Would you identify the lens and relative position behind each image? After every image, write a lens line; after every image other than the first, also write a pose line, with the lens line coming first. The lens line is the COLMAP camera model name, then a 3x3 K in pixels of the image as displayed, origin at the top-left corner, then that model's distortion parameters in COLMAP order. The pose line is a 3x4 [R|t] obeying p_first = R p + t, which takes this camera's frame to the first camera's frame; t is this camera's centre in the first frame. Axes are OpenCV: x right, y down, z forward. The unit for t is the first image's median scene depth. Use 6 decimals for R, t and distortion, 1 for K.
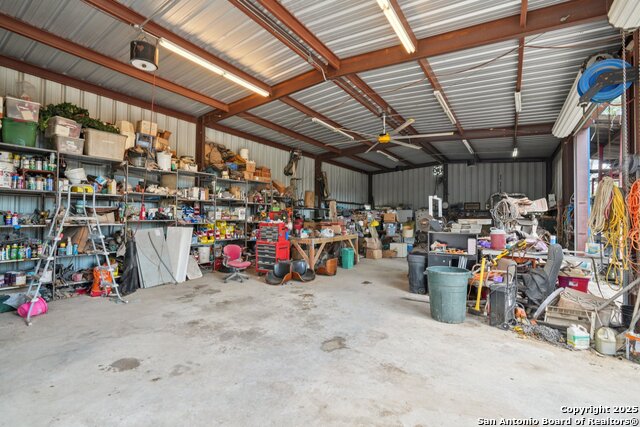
lens RADIAL K [[289.0, 0, 320.0], [0, 289.0, 213.5], [0, 0, 1]] dist [-0.000138, -0.000125]
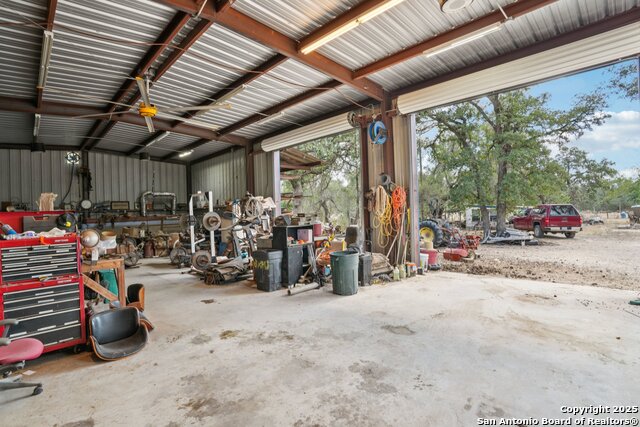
lens RADIAL K [[302.9, 0, 320.0], [0, 302.9, 213.5], [0, 0, 1]] dist [-0.037890, 0.000313]
pose [[0.208449, -0.015945, 0.977903, -0.899657], [0.018555, 0.999752, 0.012347, -0.001989], [-0.977857, 0.015571, 0.208693, 0.852419]]
